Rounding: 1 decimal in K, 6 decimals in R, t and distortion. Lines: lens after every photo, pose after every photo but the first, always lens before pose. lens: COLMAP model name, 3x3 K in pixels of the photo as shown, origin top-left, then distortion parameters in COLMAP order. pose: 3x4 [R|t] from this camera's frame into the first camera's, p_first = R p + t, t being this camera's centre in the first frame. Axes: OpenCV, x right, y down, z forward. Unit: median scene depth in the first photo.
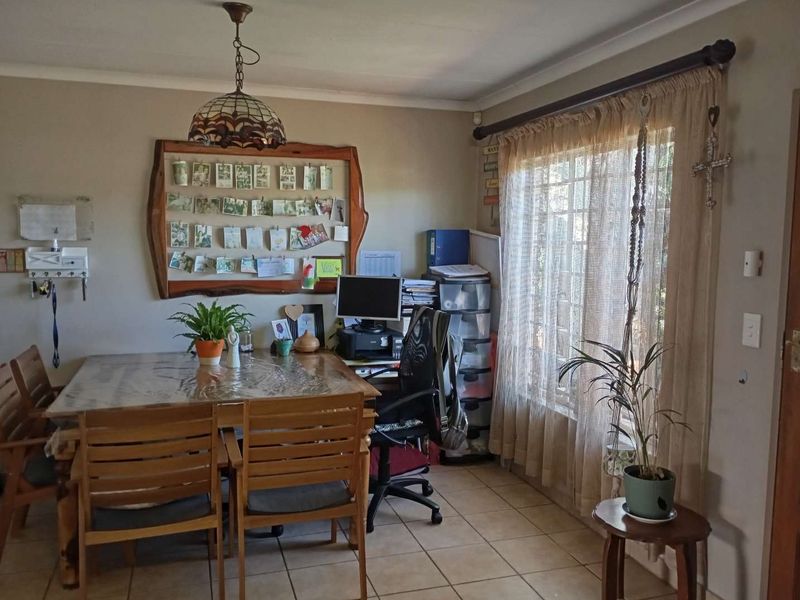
lens RADIAL K [[651.0, 0, 400.0], [0, 651.0, 305.7], [0, 0, 1]] dist [0.009913, 0.002552]
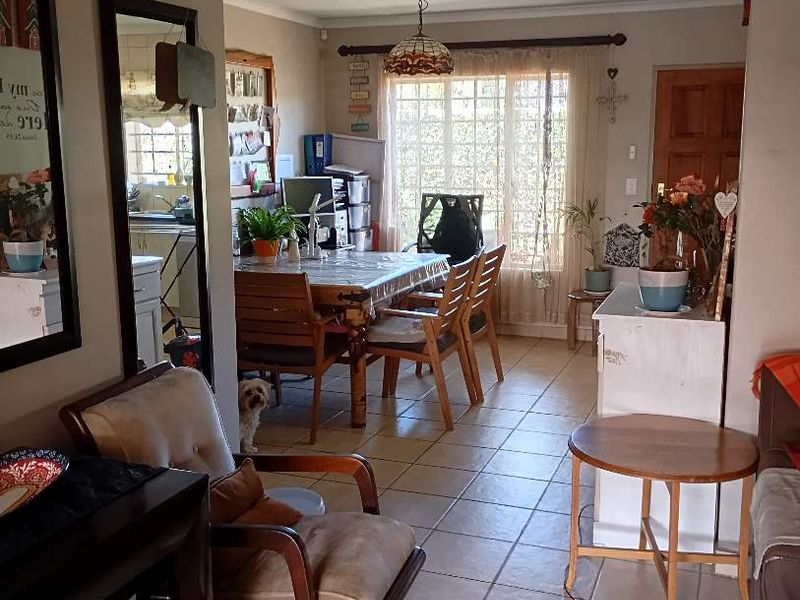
lens RADIAL K [[888.4, 0, 400.1], [0, 888.4, 300.0], [0, 0, 1]] dist [0.030116, 0.000000]
pose [[0.631995, -0.149851, 0.760347, -1.159426], [0.089918, 0.988680, 0.120112, -0.005759], [-0.769739, -0.007541, 0.638315, -0.103778]]
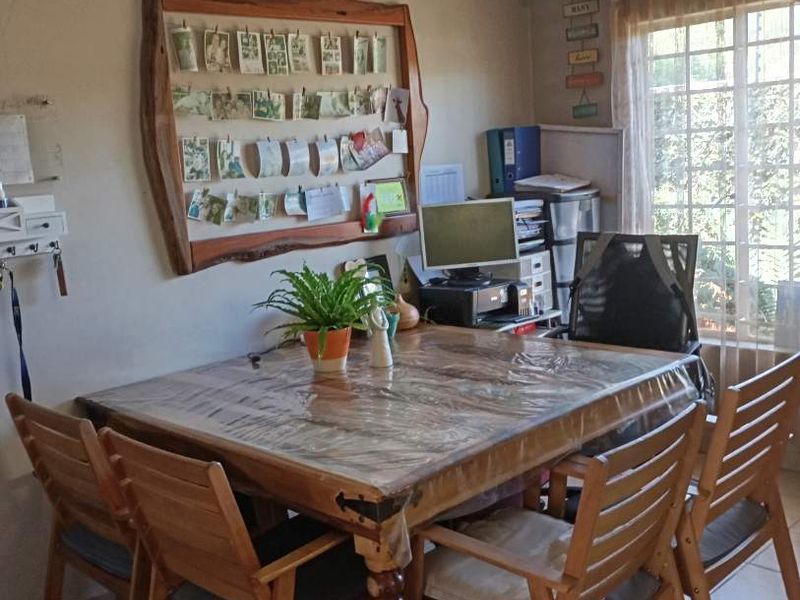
lens RADIAL K [[888.4, 0, 402.0], [0, 888.4, 296.7], [0, 0, 1]] dist [0.030116, 0.000000]
pose [[0.887266, -0.144350, 0.438089, -0.524831], [0.124857, 0.989474, 0.073156, -0.024037], [-0.444037, -0.010211, 0.895950, 0.218350]]
